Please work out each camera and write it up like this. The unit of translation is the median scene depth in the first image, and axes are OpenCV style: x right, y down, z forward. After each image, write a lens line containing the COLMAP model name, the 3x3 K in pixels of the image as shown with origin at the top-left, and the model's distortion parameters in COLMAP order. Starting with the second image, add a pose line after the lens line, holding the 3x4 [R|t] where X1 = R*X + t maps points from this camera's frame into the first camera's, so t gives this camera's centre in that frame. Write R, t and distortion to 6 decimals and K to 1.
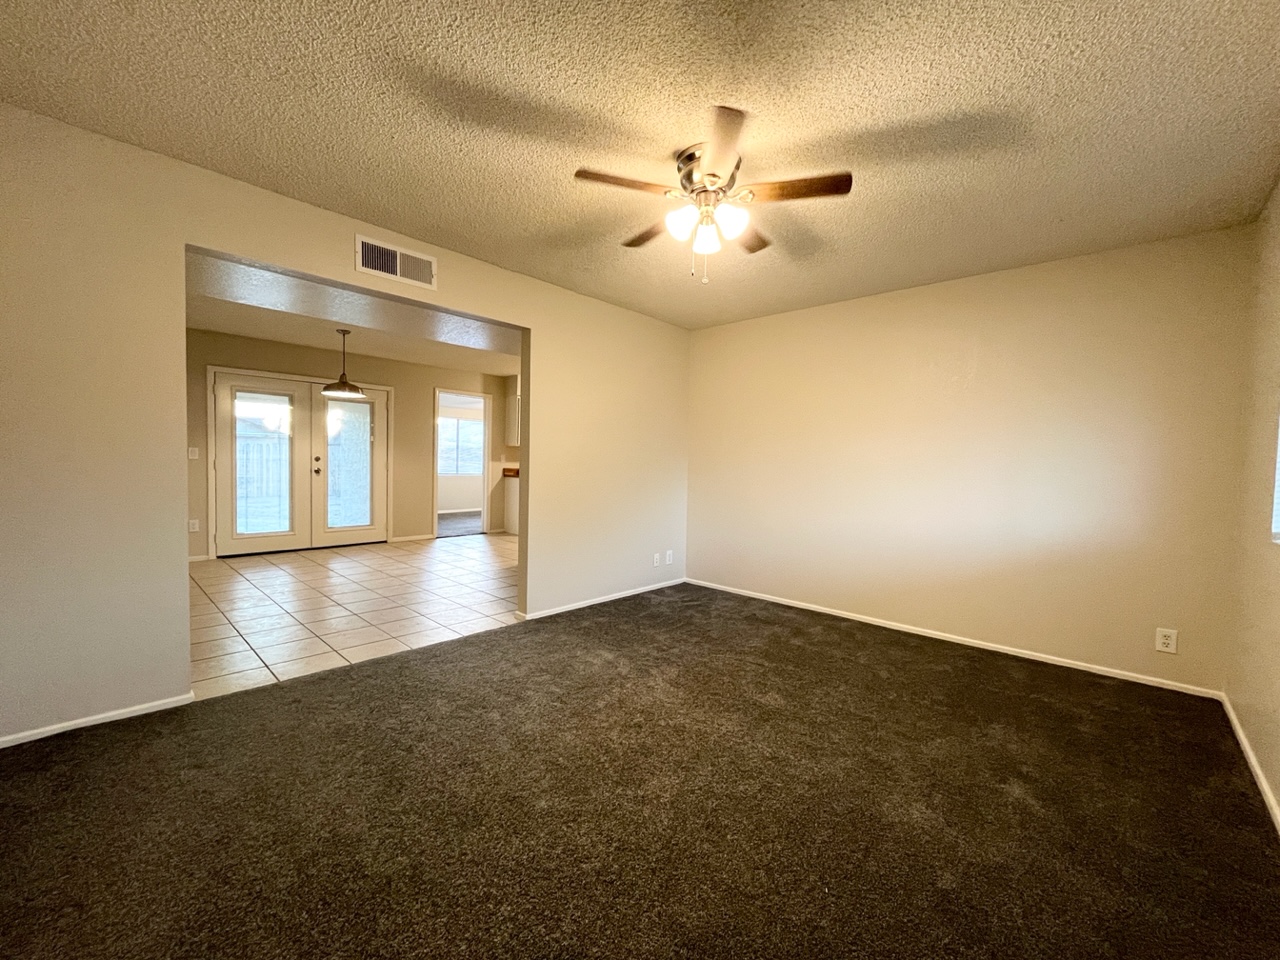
lens RADIAL K [[518.4, 0, 638.8], [0, 518.4, 481.2], [0, 0, 1]] dist [-0.002387, 0.000027]
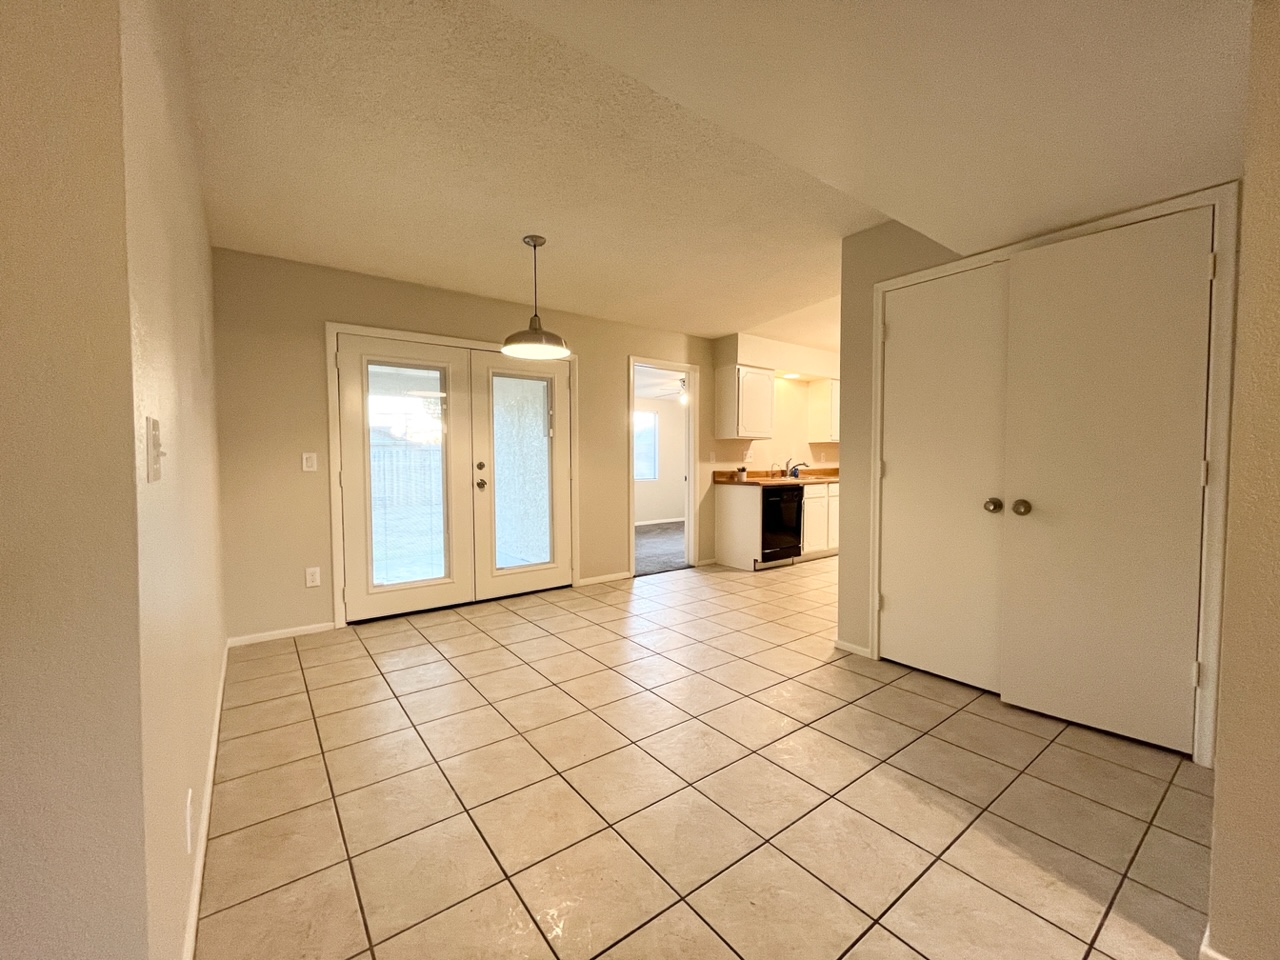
lens RADIAL K [[518.4, 0, 638.8], [0, 518.4, 481.2], [0, 0, 1]] dist [-0.002387, 0.000027]
pose [[0.983388, -0.020882, -0.180312, -0.305101], [0.021432, 0.999770, 0.001101, -0.019453], [0.180247, -0.004947, 0.983609, 0.390187]]
